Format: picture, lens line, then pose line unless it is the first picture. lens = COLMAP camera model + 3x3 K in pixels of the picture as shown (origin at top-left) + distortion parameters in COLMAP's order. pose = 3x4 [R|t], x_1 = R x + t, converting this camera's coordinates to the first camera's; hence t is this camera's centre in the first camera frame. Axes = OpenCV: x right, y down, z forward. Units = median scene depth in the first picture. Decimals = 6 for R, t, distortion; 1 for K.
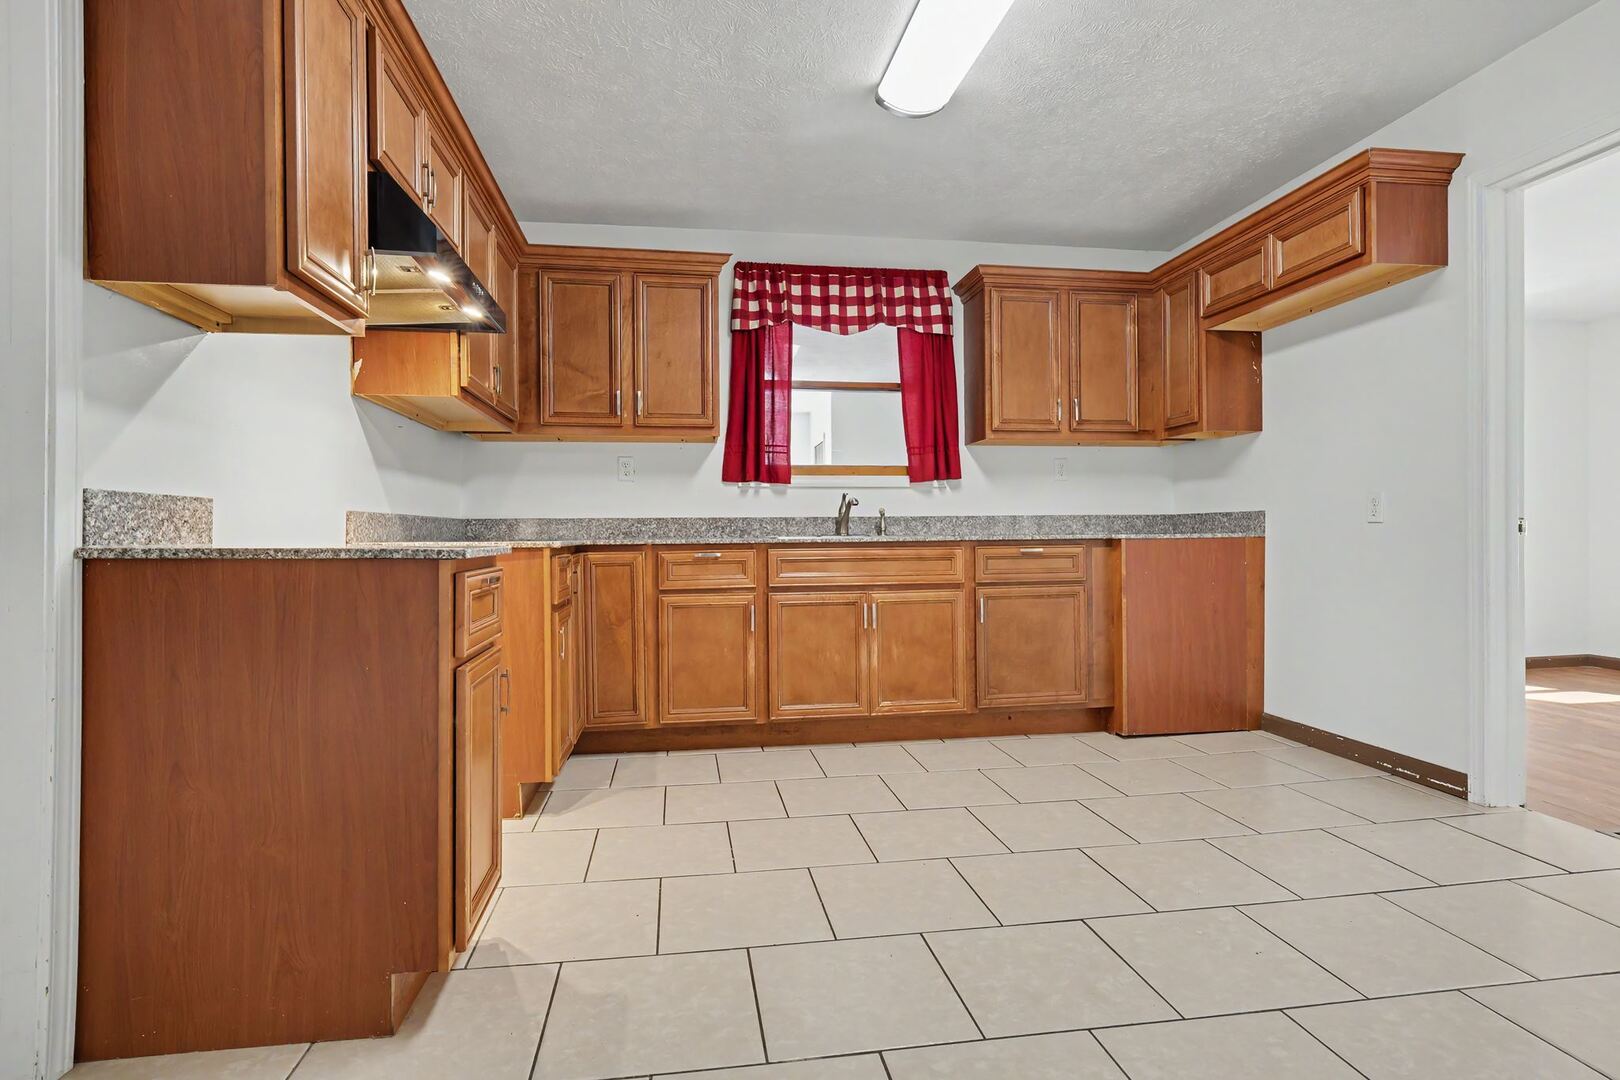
lens RADIAL K [[842.9, 0, 799.2], [0, 842.9, 537.5], [0, 0, 1]] dist [-0.003253, -0.001592]
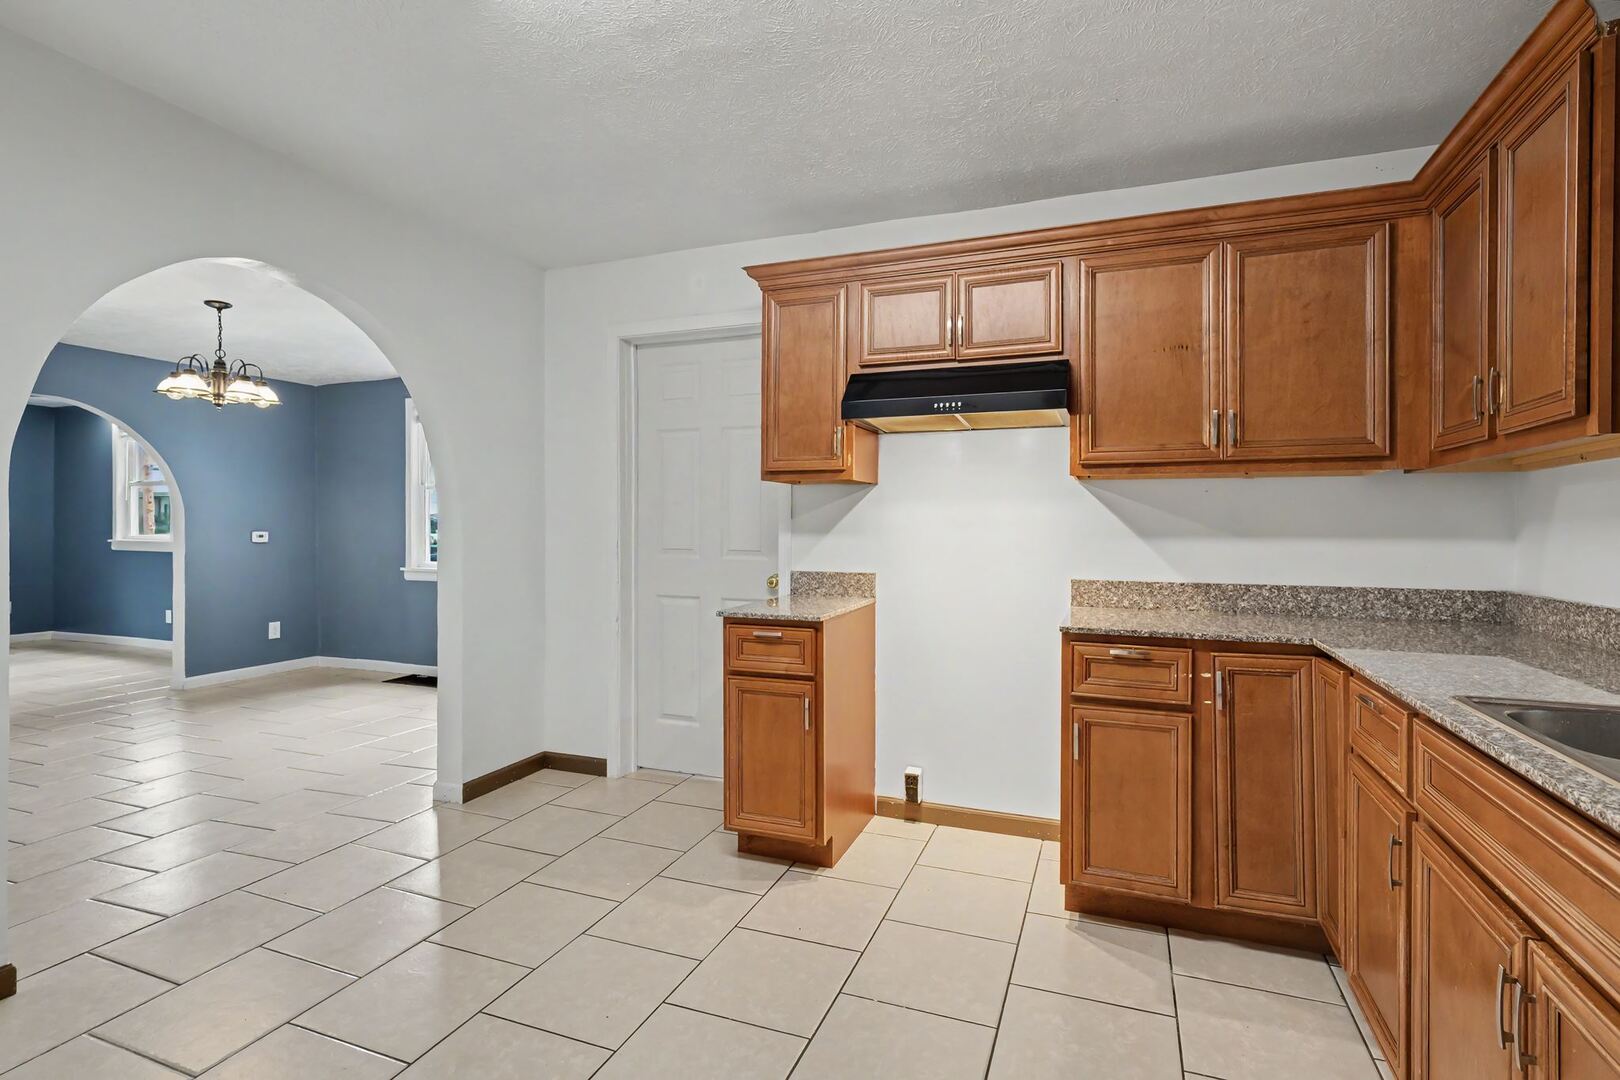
lens RADIAL K [[786.4, 0, 800.4], [0, 786.4, 532.6], [0, 0, 1]] dist [-0.001516, -0.000331]
pose [[-0.521699, 0.005069, -0.853115, 0.295150], [-0.001739, 0.999974, 0.007005, -0.050634], [0.853128, 0.005138, -0.521677, 0.604758]]
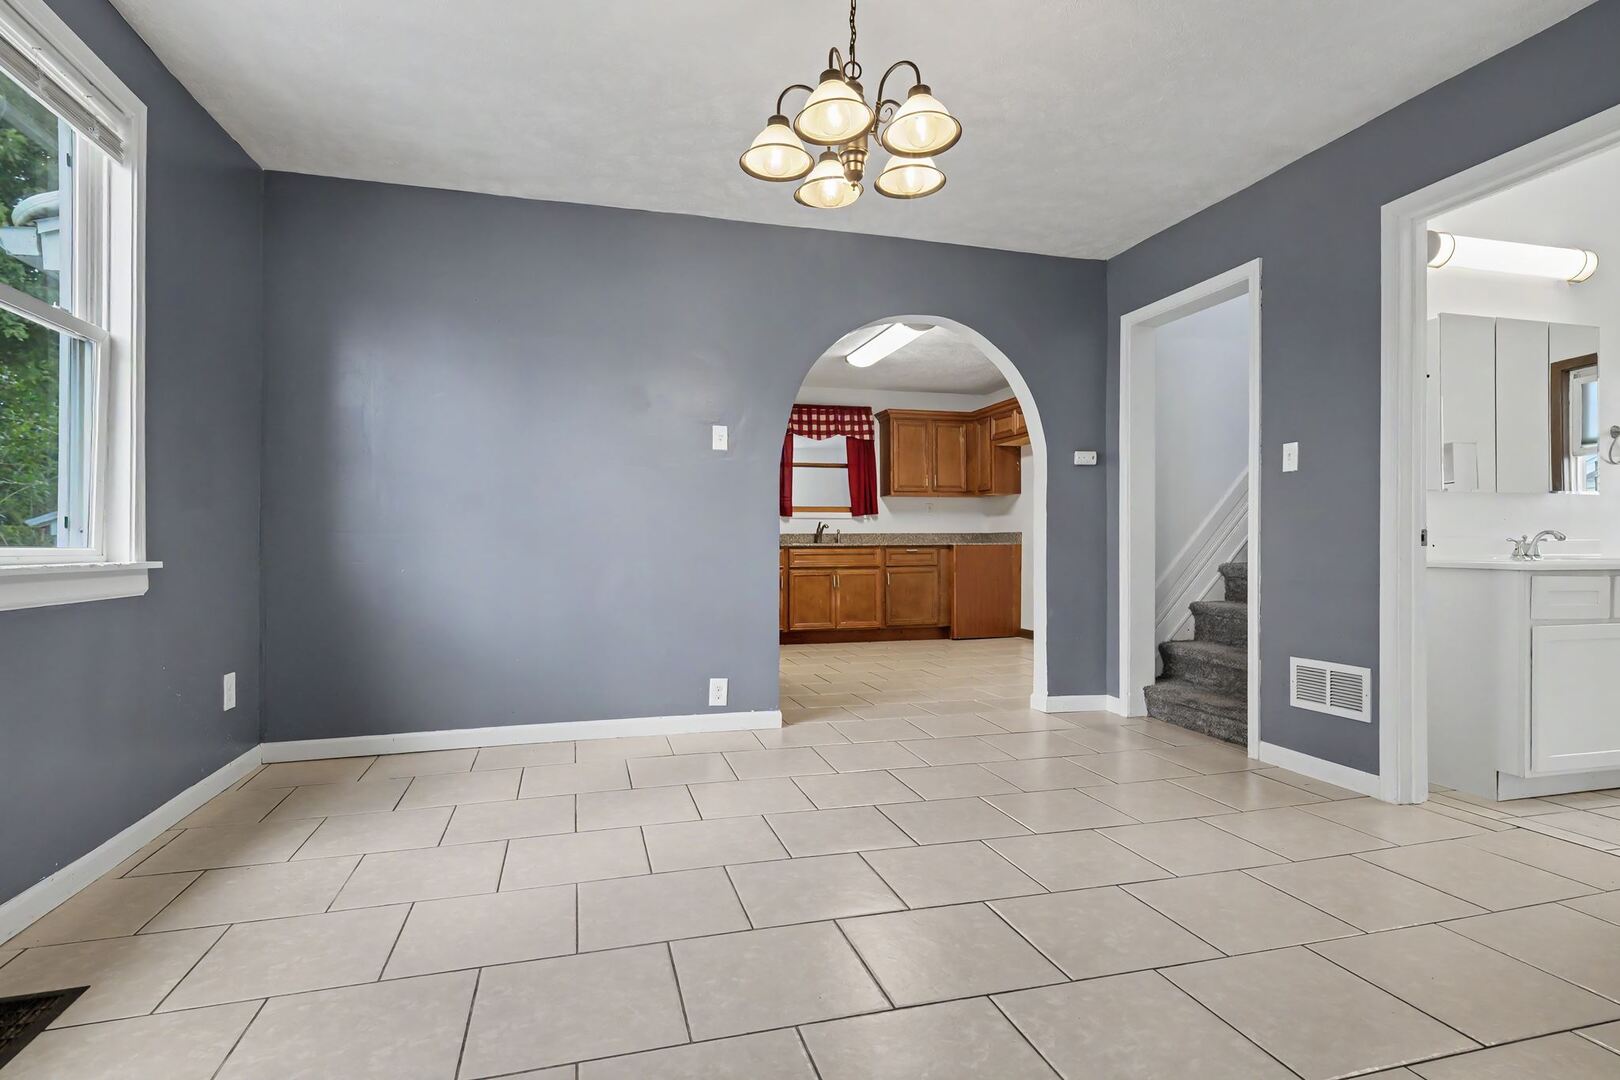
lens RADIAL K [[842.9, 0, 814.2], [0, 842.9, 544.5], [0, 0, 1]] dist [-0.003253, -0.001592]
pose [[0.992413, 0.003917, 0.122887, -0.201056], [-0.003402, 0.999985, -0.004398, 0.009563], [-0.122903, 0.003947, 0.992411, -0.949937]]
